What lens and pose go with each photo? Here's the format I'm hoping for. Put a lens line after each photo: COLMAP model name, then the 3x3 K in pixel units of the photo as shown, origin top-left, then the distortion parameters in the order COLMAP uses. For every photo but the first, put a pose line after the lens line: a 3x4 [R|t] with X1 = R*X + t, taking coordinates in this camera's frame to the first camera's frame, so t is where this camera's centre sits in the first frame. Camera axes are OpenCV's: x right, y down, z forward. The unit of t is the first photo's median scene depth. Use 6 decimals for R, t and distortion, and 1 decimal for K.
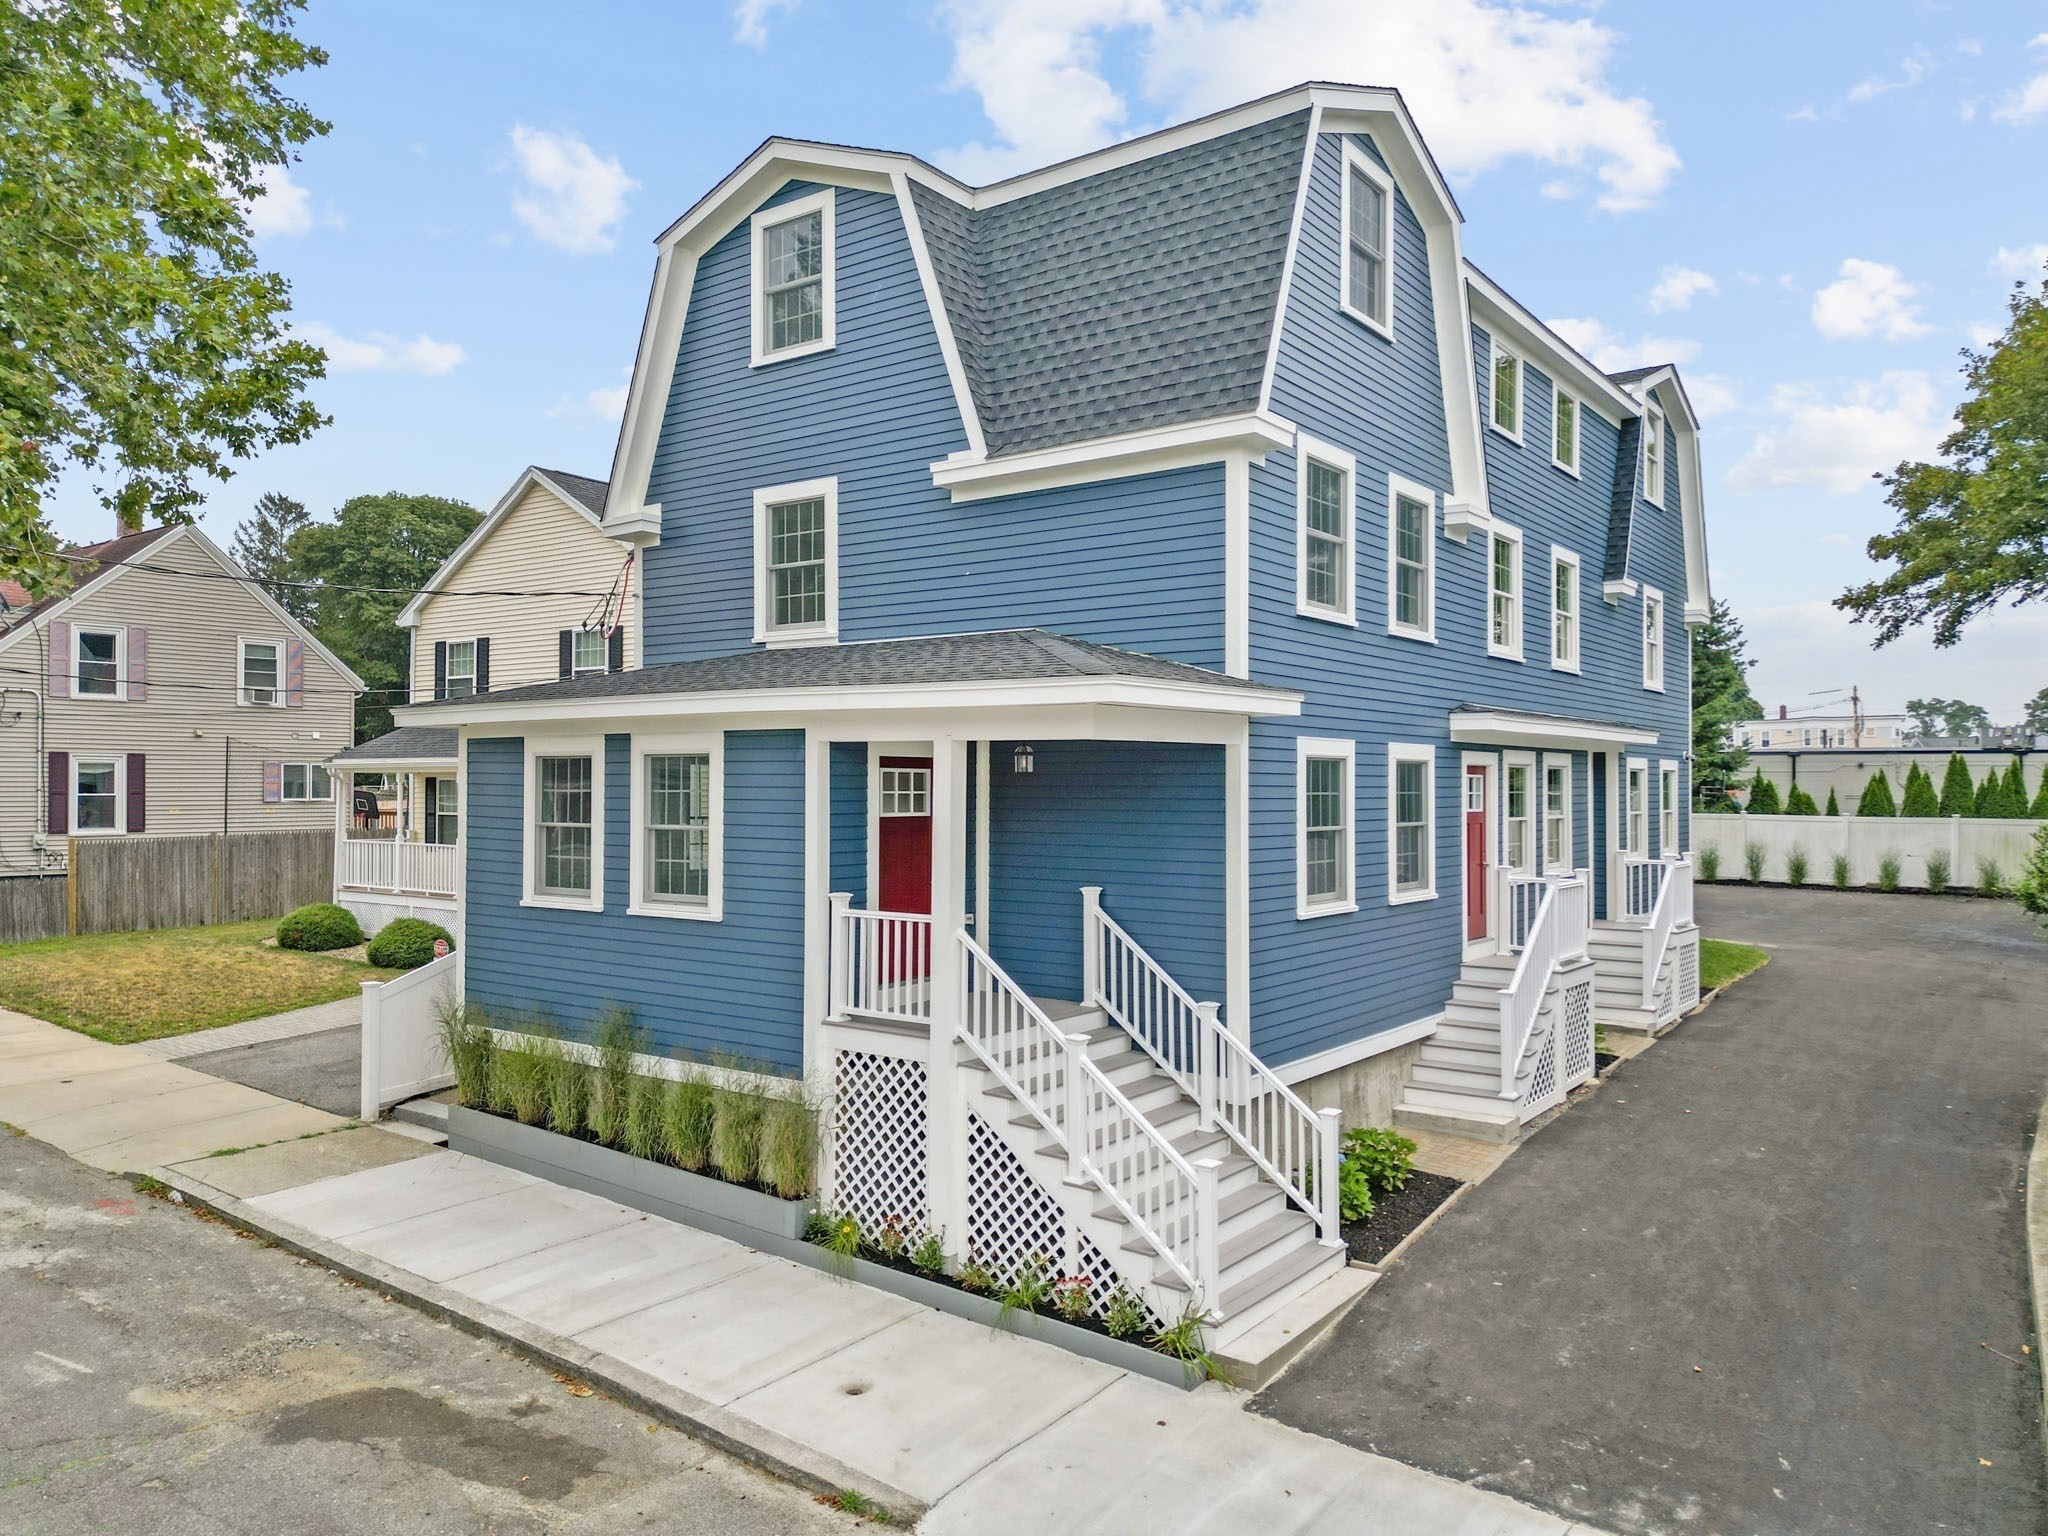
lens RADIAL K [[1433.6, 0, 1024.0], [0, 1433.6, 768.0], [0, 0, 1]] dist [0.024910, -0.008079]
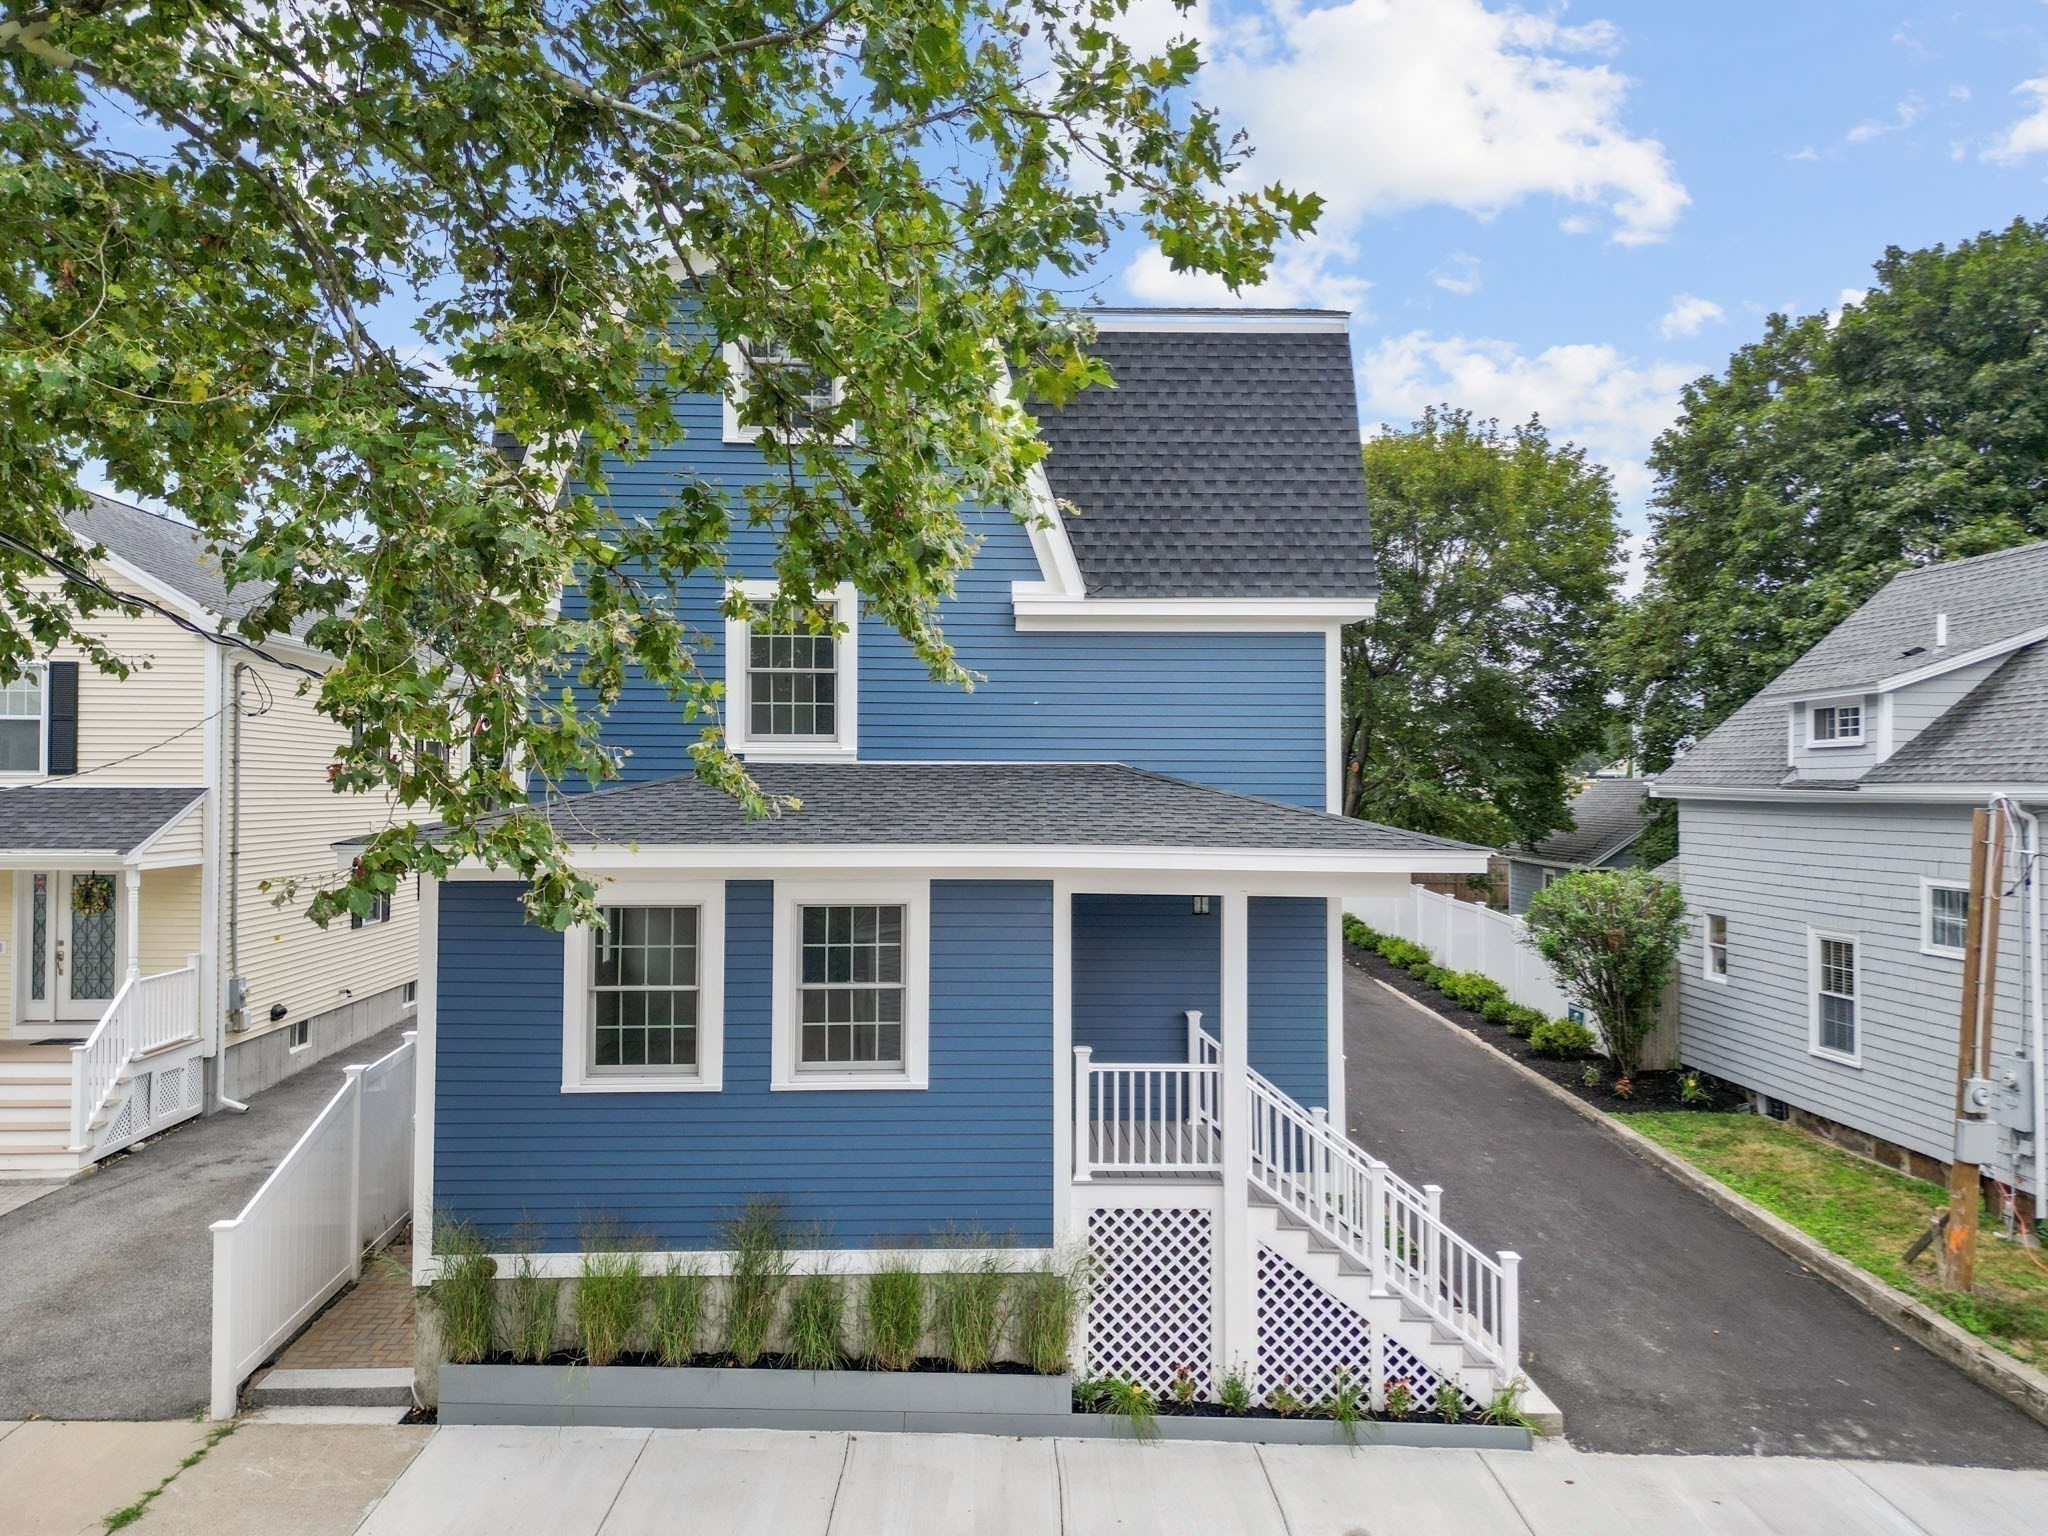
lens RADIAL K [[1433.6, 0, 1024.0], [0, 1433.6, 768.0], [0, 0, 1]] dist [0.024910, -0.008079]
pose [[0.778602, 0.011522, 0.627412, -0.801248], [-0.012803, 0.999915, -0.002474, -0.104908], [-0.627387, -0.006106, 0.778683, 0.269684]]
